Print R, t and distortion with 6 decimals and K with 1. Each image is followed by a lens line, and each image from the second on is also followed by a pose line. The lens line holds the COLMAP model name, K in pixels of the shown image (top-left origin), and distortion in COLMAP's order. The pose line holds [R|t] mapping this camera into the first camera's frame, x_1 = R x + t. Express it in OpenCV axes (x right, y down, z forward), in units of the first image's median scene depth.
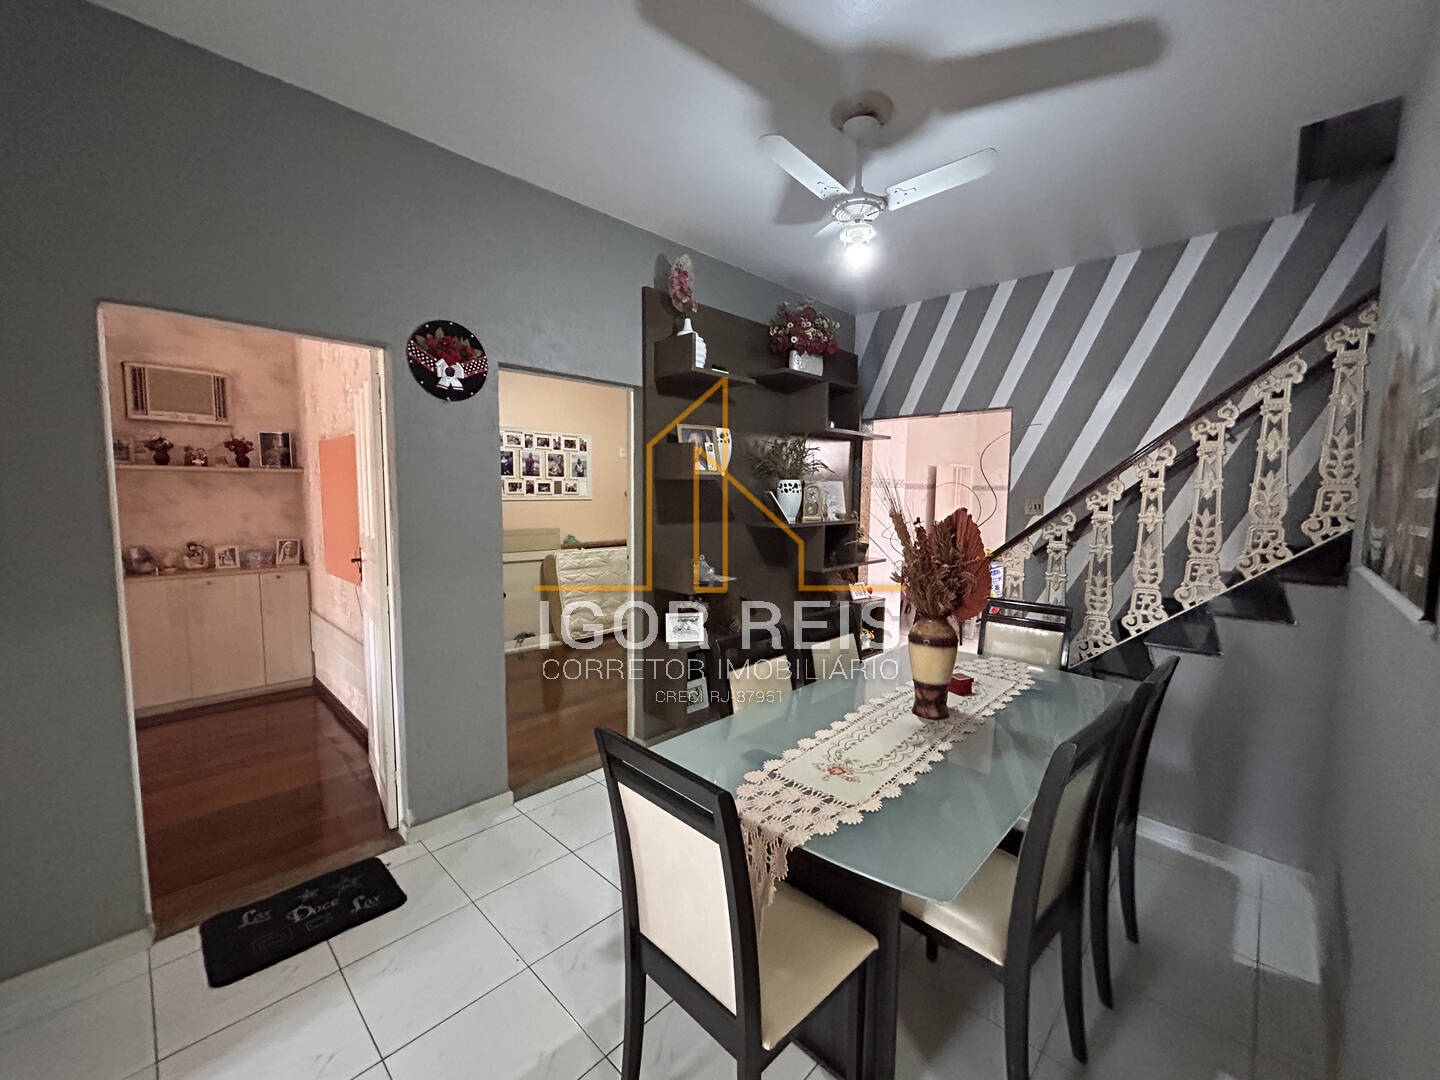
lens RADIAL K [[583.4, 0, 720.0], [0, 583.4, 540.0], [0, 0, 1]] dist [0.001198, 0.000653]
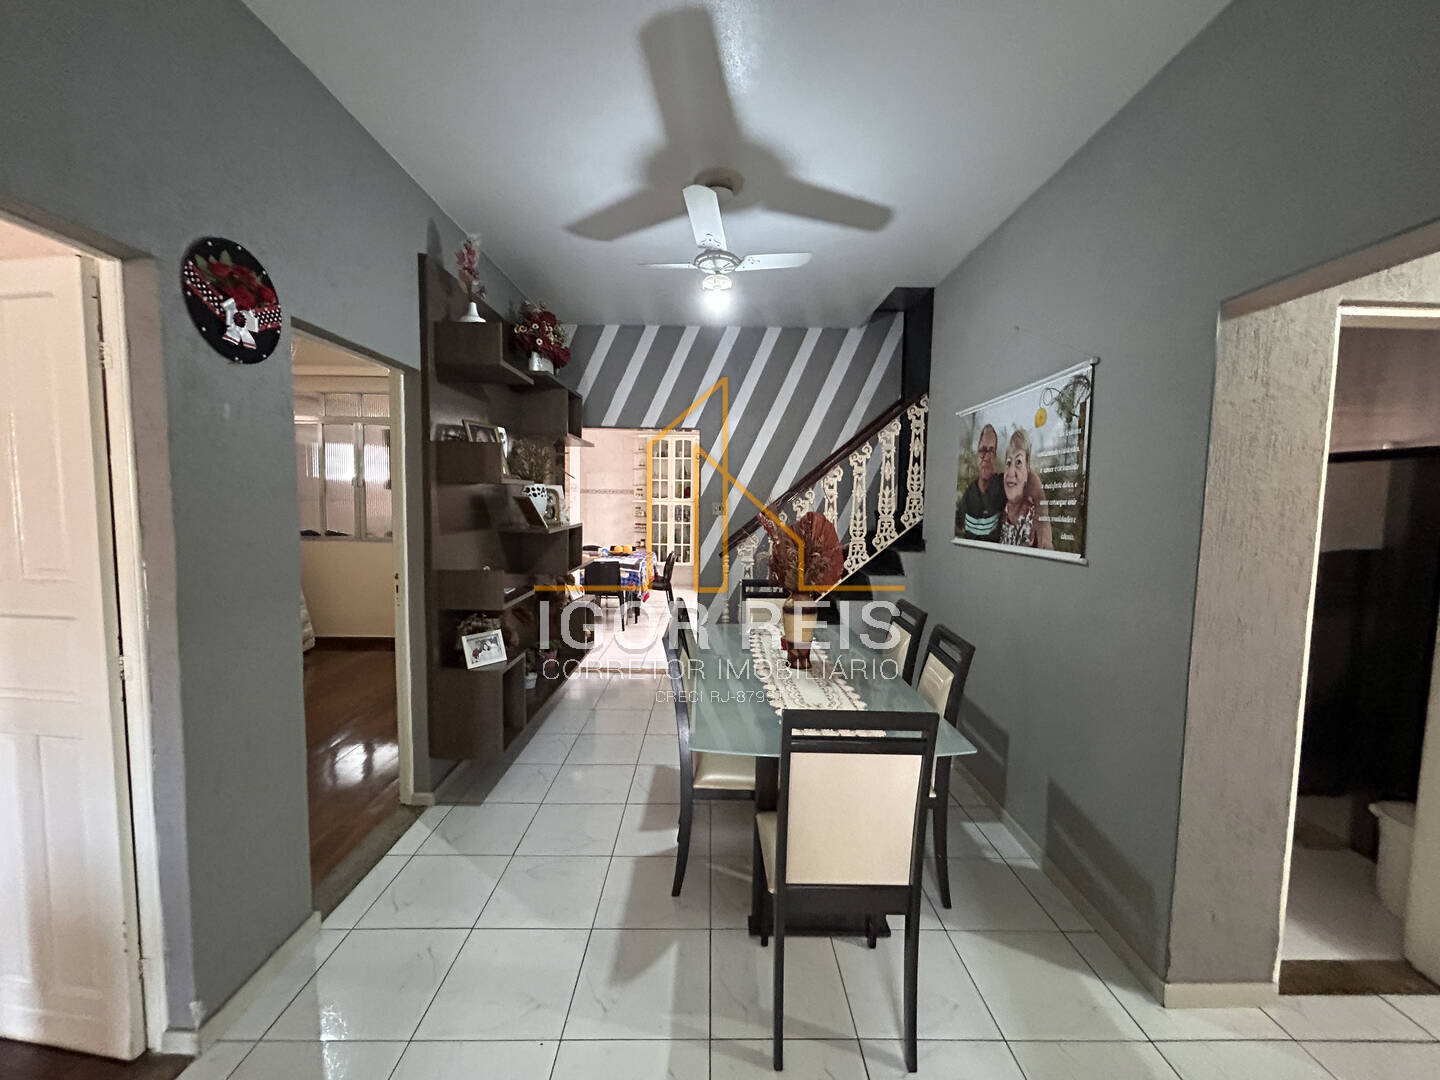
lens RADIAL K [[584.0, 0, 718.6], [0, 584.0, 541.9], [0, 0, 1]] dist [0.001026, 0.000919]
pose [[0.708983, -0.053033, 0.703229, -0.555630], [0.051697, 0.998394, 0.023173, -0.020737], [-0.703329, 0.019925, 0.710586, 0.141948]]
